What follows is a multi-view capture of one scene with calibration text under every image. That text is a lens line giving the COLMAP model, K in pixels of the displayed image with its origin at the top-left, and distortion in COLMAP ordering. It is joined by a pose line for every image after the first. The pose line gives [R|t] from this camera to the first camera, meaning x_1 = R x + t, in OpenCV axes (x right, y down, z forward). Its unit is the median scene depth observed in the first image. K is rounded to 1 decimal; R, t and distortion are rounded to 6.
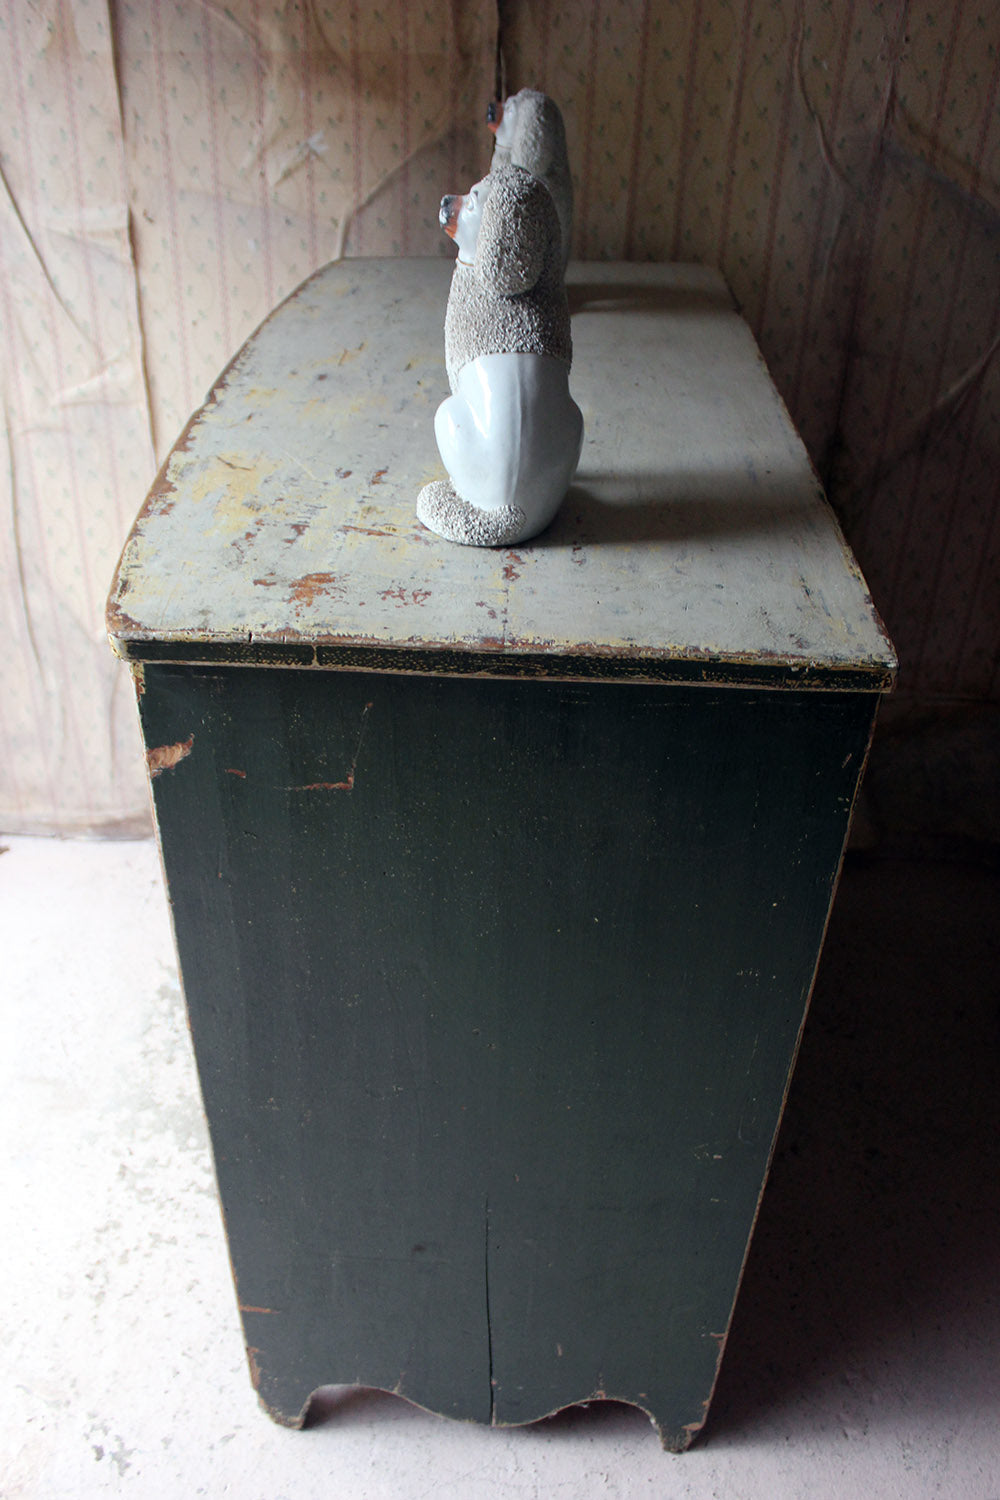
lens RADIAL K [[1275.1, 0, 496.3], [0, 1275.1, 751.1], [0, 0, 1]] dist [-0.176601, 0.160064]
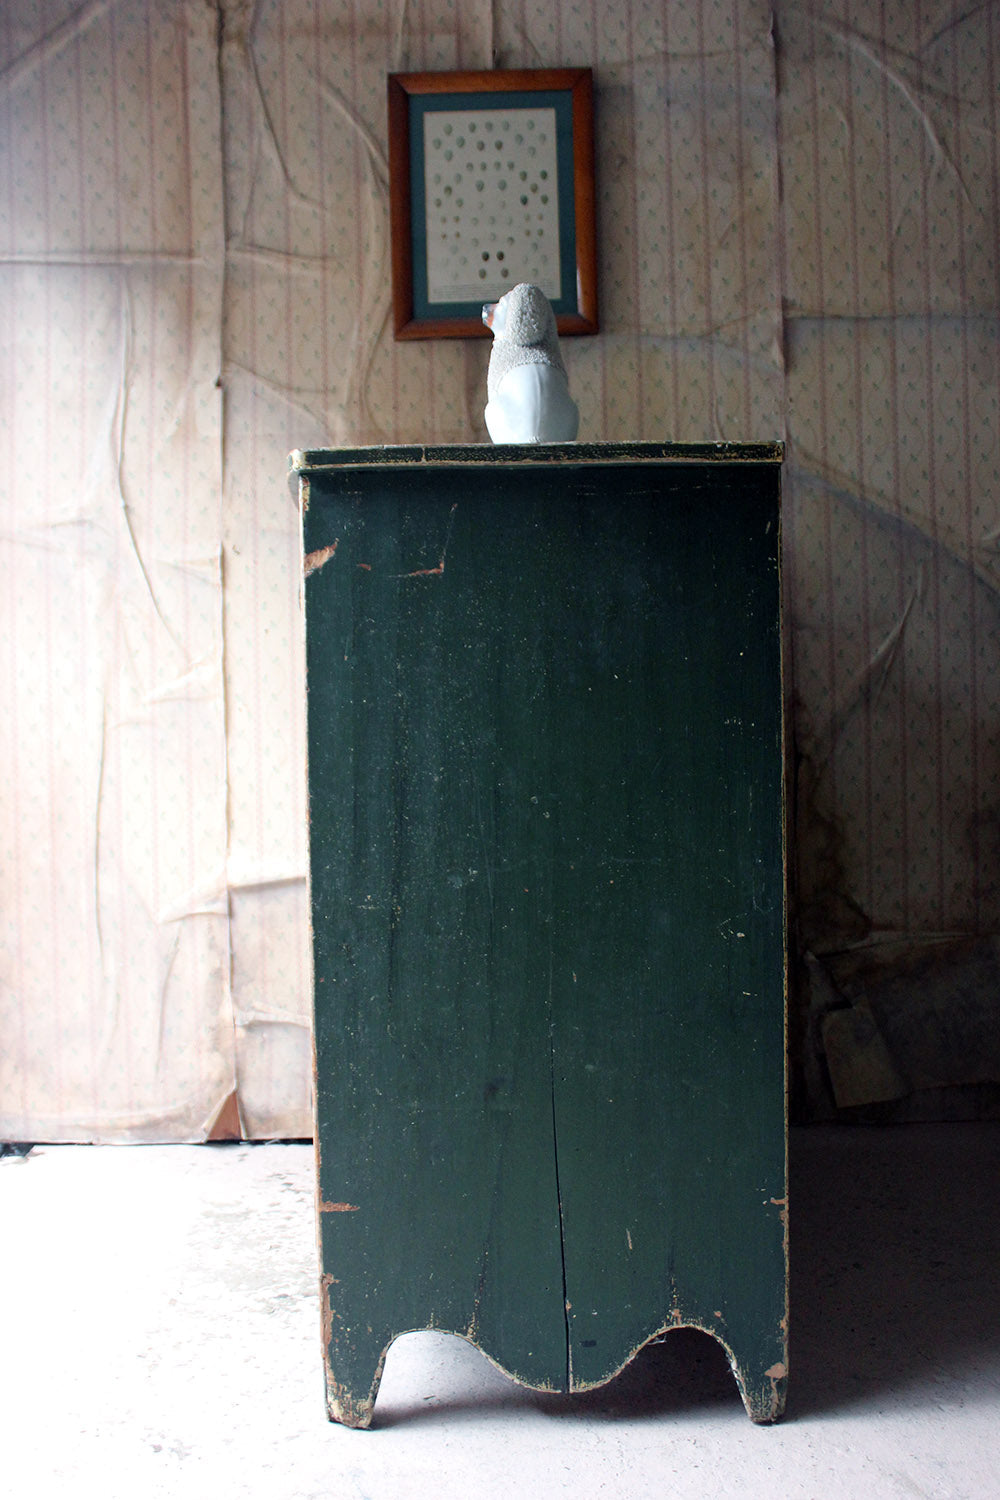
lens RADIAL K [[1429.7, 0, 494.9], [0, 1429.7, 747.2], [0, 0, 1]] dist [-0.151654, 0.166022]
pose [[0.998693, -0.048122, 0.017196, -0.047658], [0.049865, 0.844091, -0.533876, 0.572248], [0.011176, 0.534036, 0.845388, -0.157005]]
